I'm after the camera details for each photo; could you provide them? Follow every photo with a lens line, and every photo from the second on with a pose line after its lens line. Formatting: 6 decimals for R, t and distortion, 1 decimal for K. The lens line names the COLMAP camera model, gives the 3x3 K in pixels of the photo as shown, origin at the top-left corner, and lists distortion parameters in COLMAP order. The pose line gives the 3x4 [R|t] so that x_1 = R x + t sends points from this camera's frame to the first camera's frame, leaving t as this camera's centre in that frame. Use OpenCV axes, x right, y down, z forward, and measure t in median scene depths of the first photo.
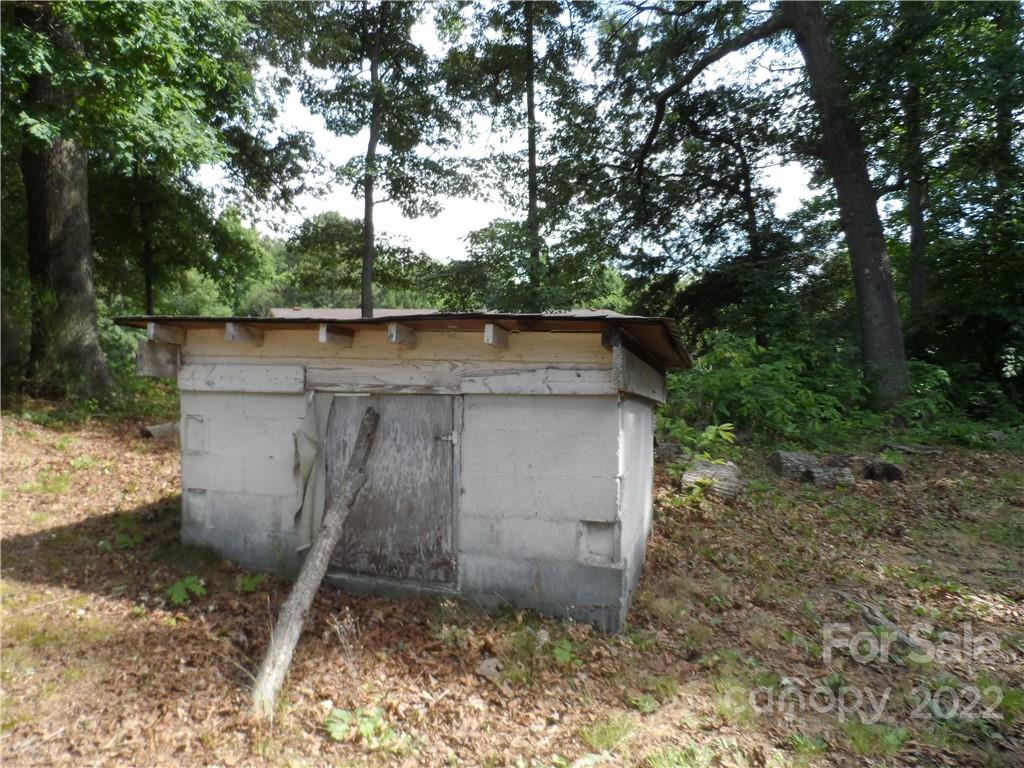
lens RADIAL K [[791.9, 0, 508.6], [0, 791.9, 386.1], [0, 0, 1]] dist [-0.001544, 0.011637]
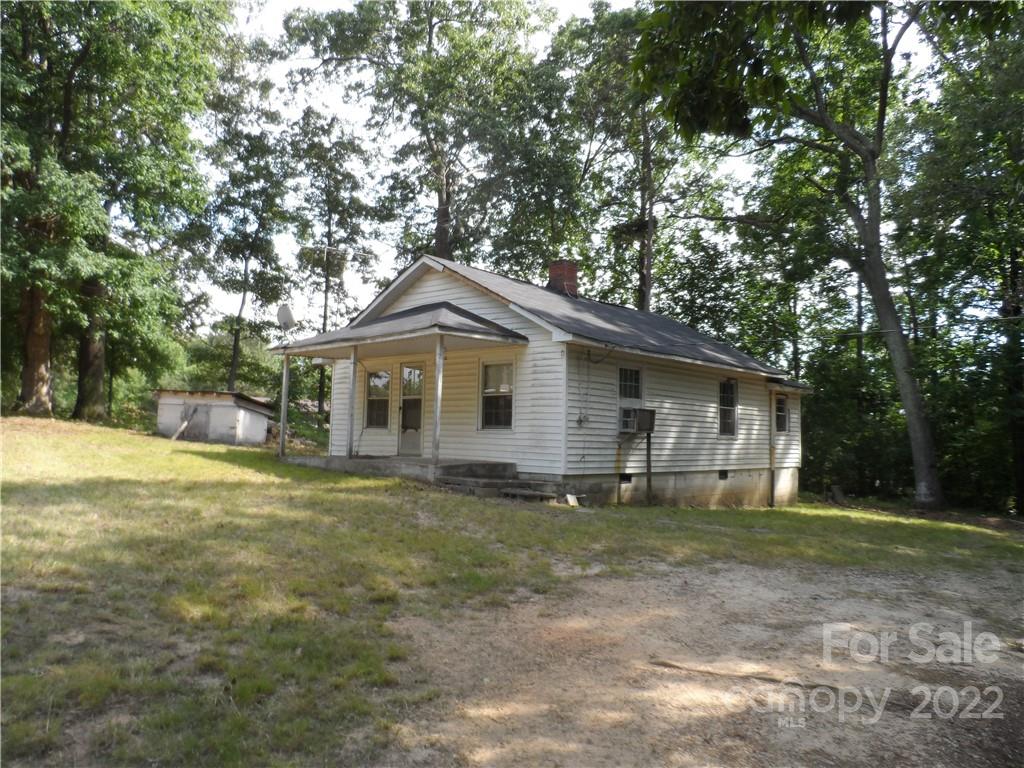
lens RADIAL K [[791.9, 0, 508.6], [0, 791.9, 386.1], [0, 0, 1]] dist [-0.001544, 0.011637]
pose [[0.993225, 0.053227, 0.103296, 0.442140], [-0.039768, 0.990945, -0.128242, 0.156391], [-0.109187, 0.123265, 0.986349, -1.468680]]
